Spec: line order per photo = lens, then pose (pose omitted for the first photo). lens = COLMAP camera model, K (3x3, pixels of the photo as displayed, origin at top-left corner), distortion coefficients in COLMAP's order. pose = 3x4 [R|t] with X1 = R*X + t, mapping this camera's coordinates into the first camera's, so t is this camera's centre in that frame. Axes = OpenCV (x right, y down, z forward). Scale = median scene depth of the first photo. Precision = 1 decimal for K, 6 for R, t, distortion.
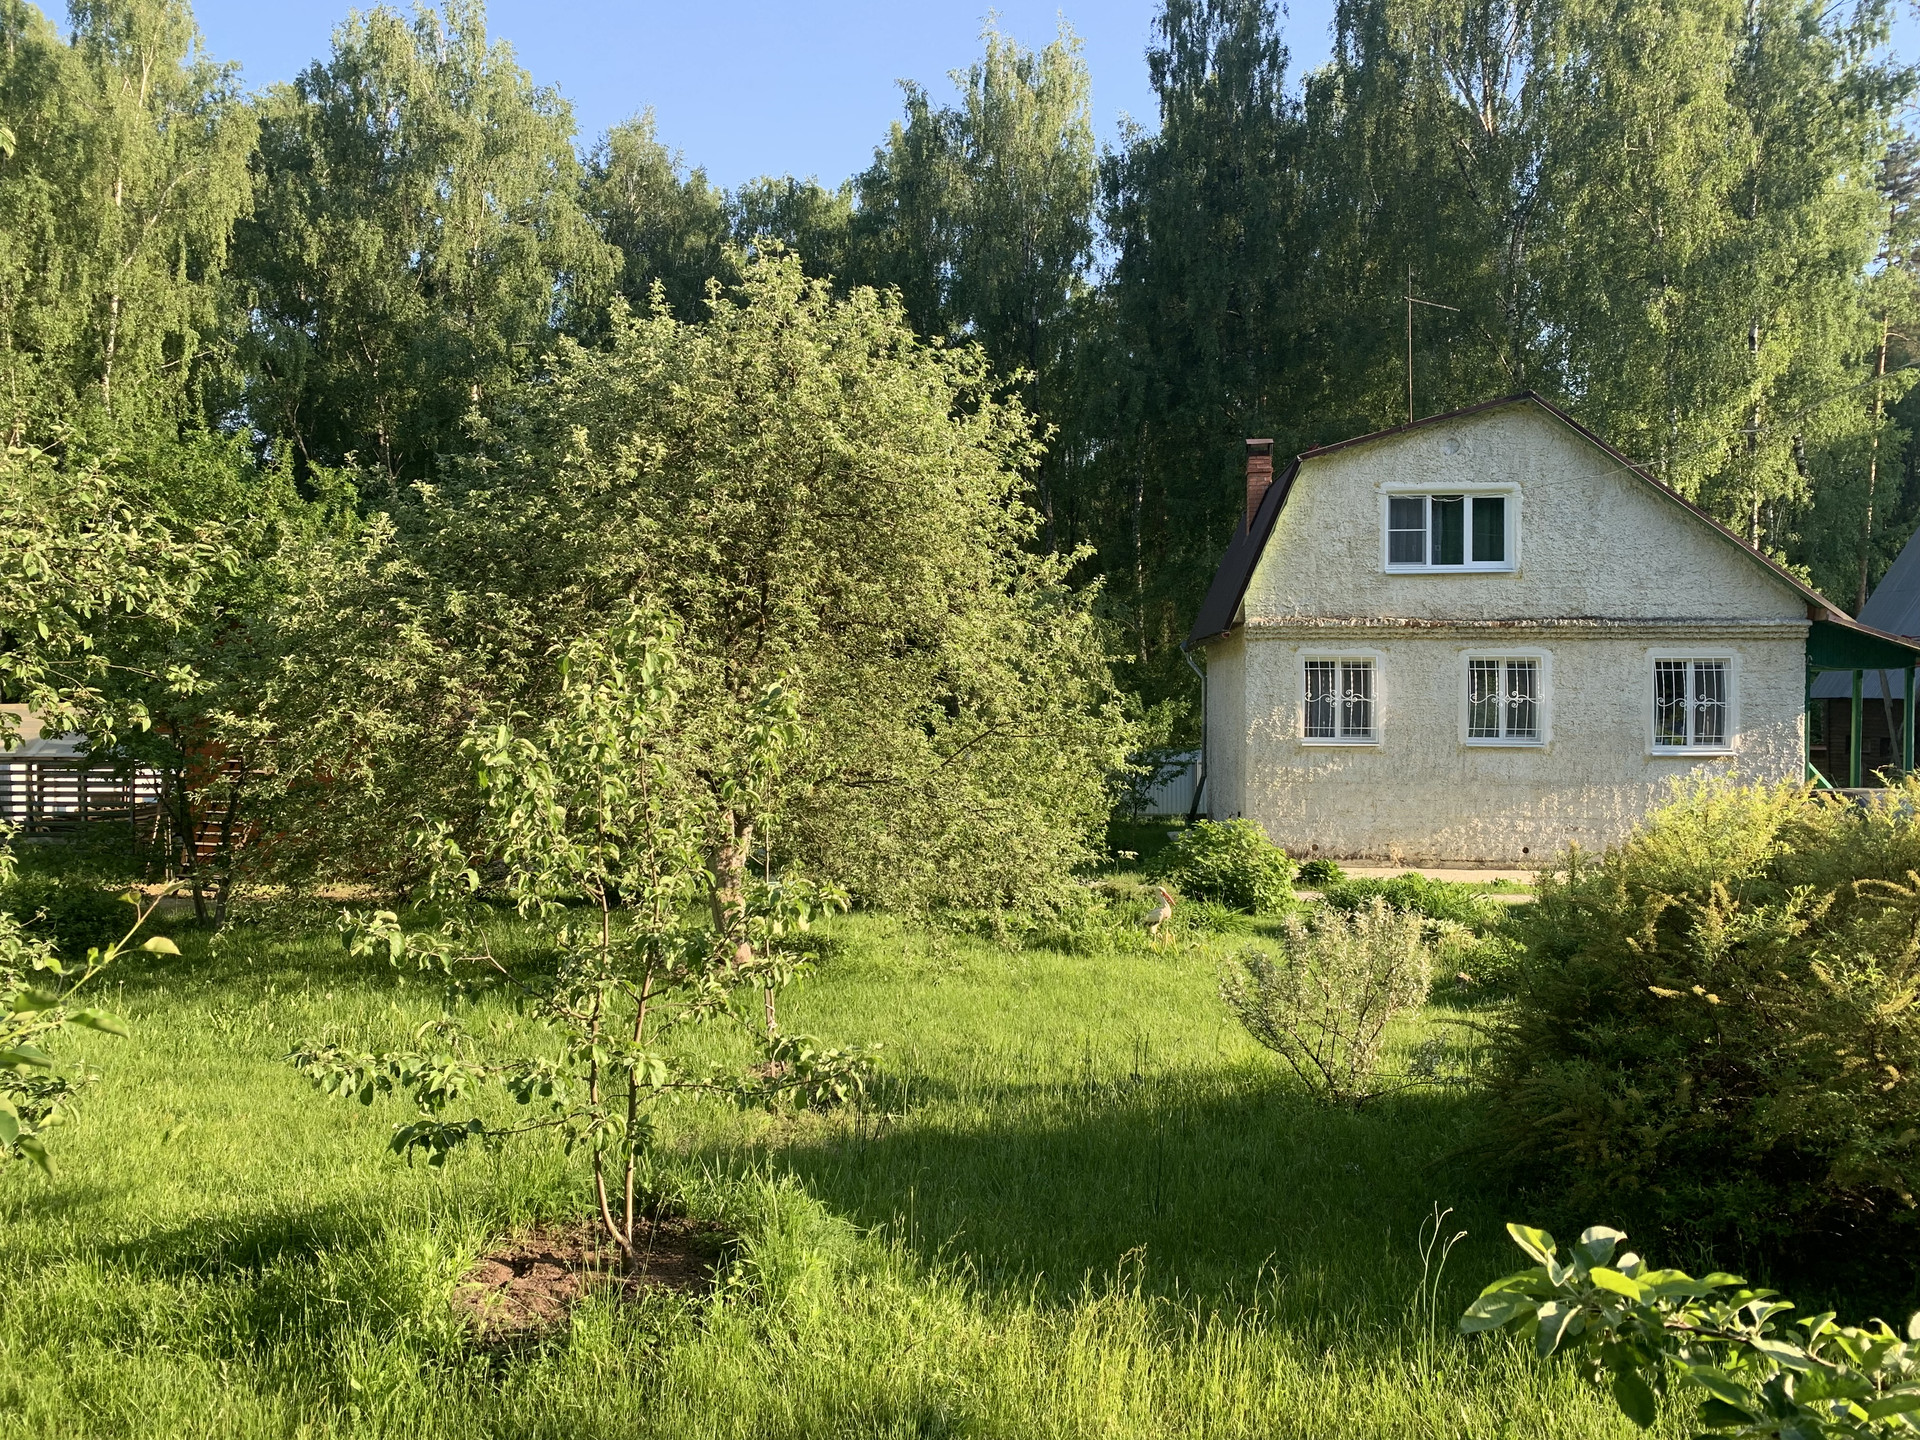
lens RADIAL K [[1464.6, 0, 959.9], [0, 1464.6, 688.5], [0, 0, 1]] dist [0.046132, -0.000128]
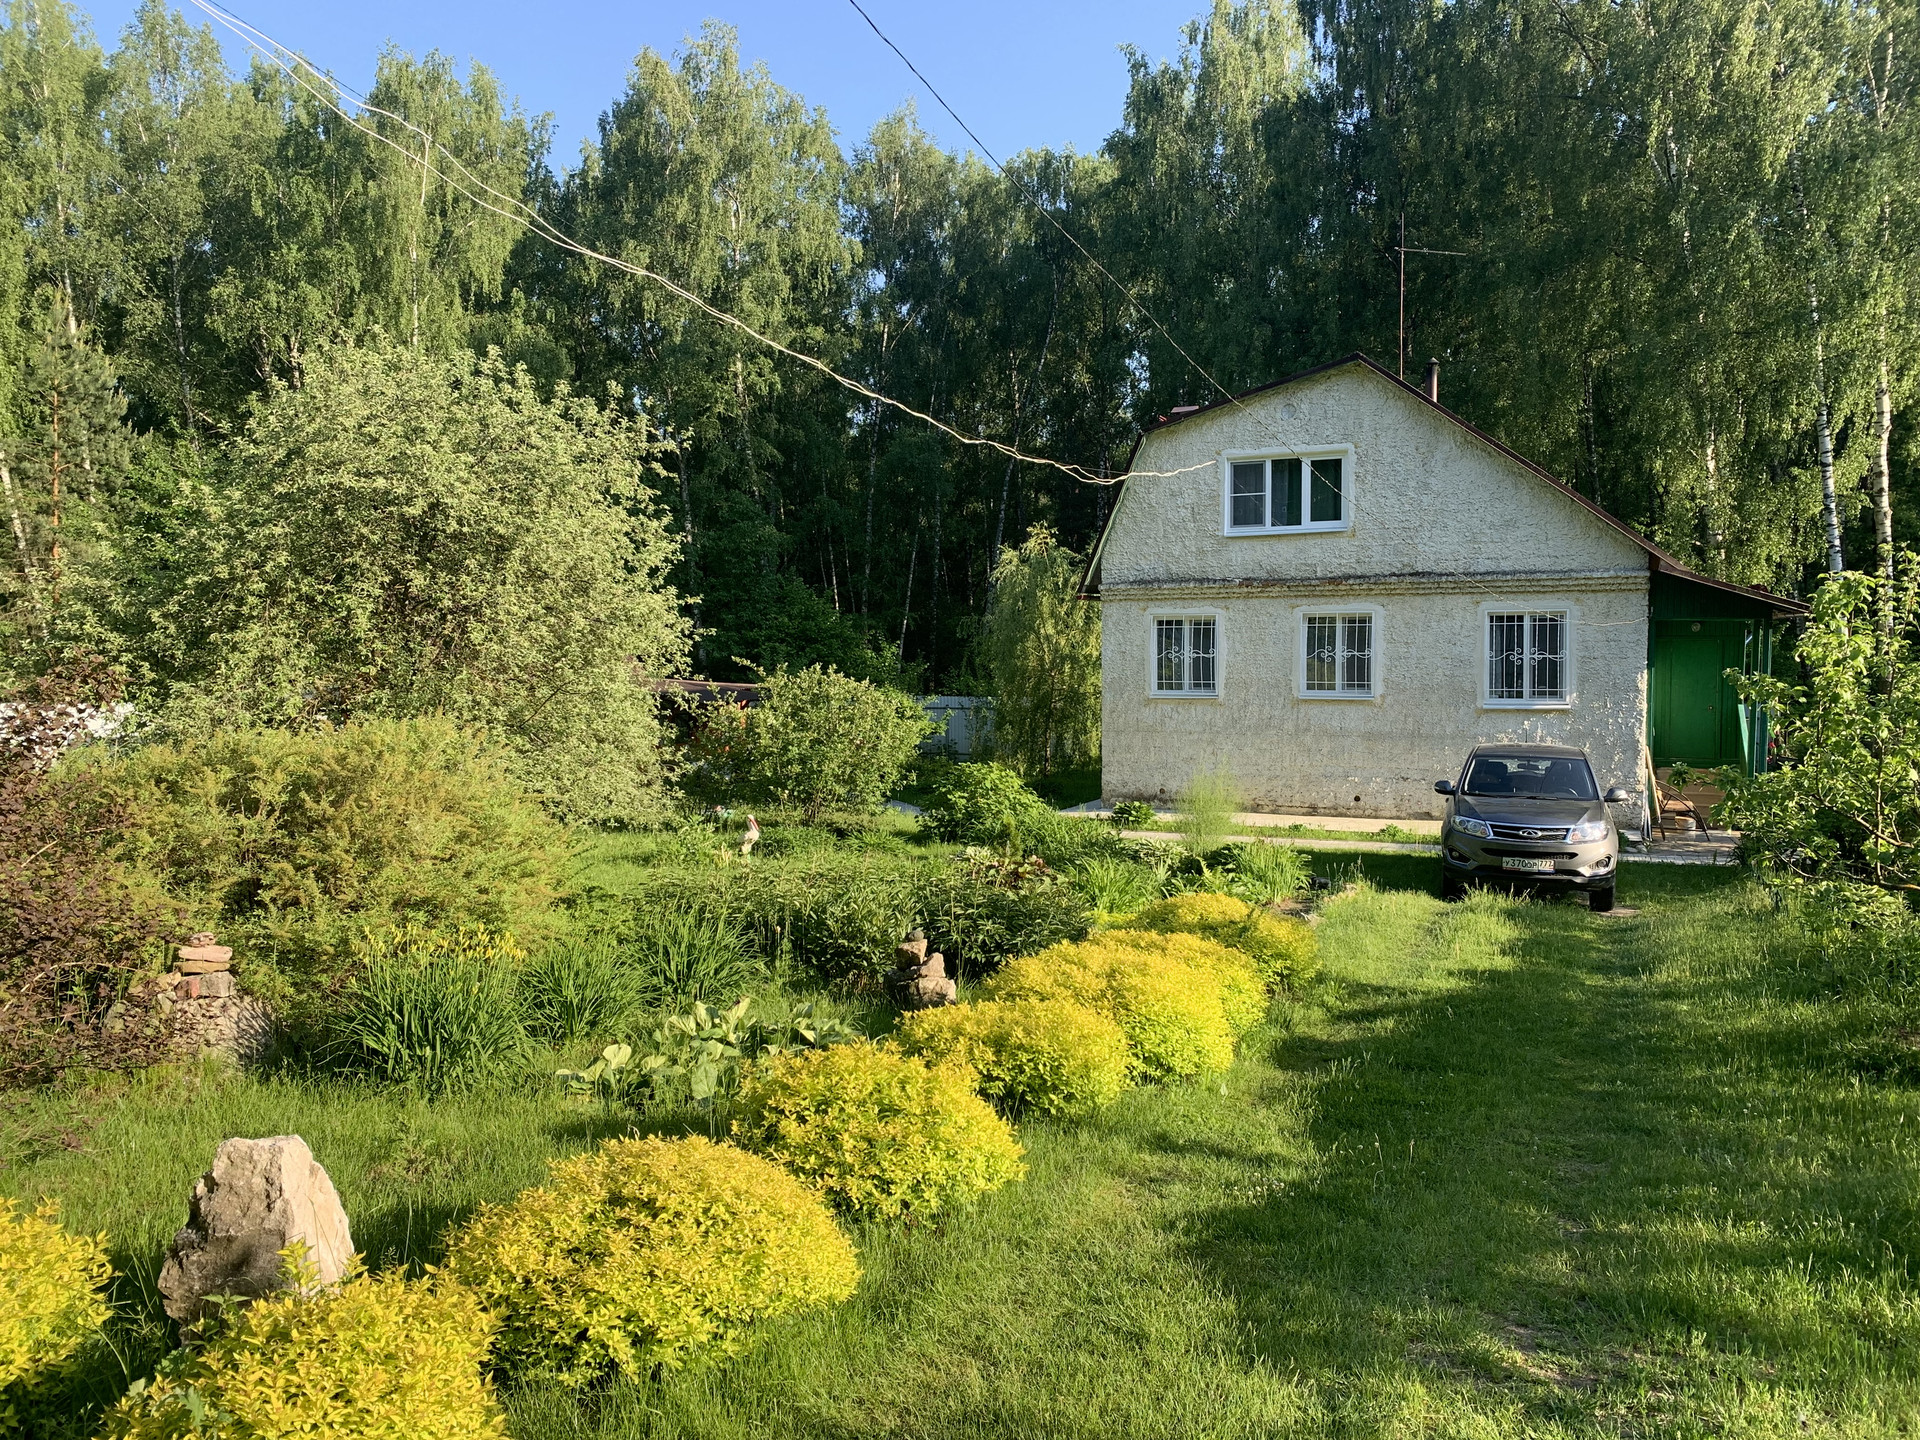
lens RADIAL K [[1469.8, 0, 976.3], [0, 1469.8, 721.2], [0, 0, 1]] dist [0.105298, -0.130254]
pose [[0.953527, 0.008885, -0.301175, 0.438756], [0.006303, 0.998758, 0.049418, 0.001423], [0.301240, -0.049020, 0.952287, -0.074615]]
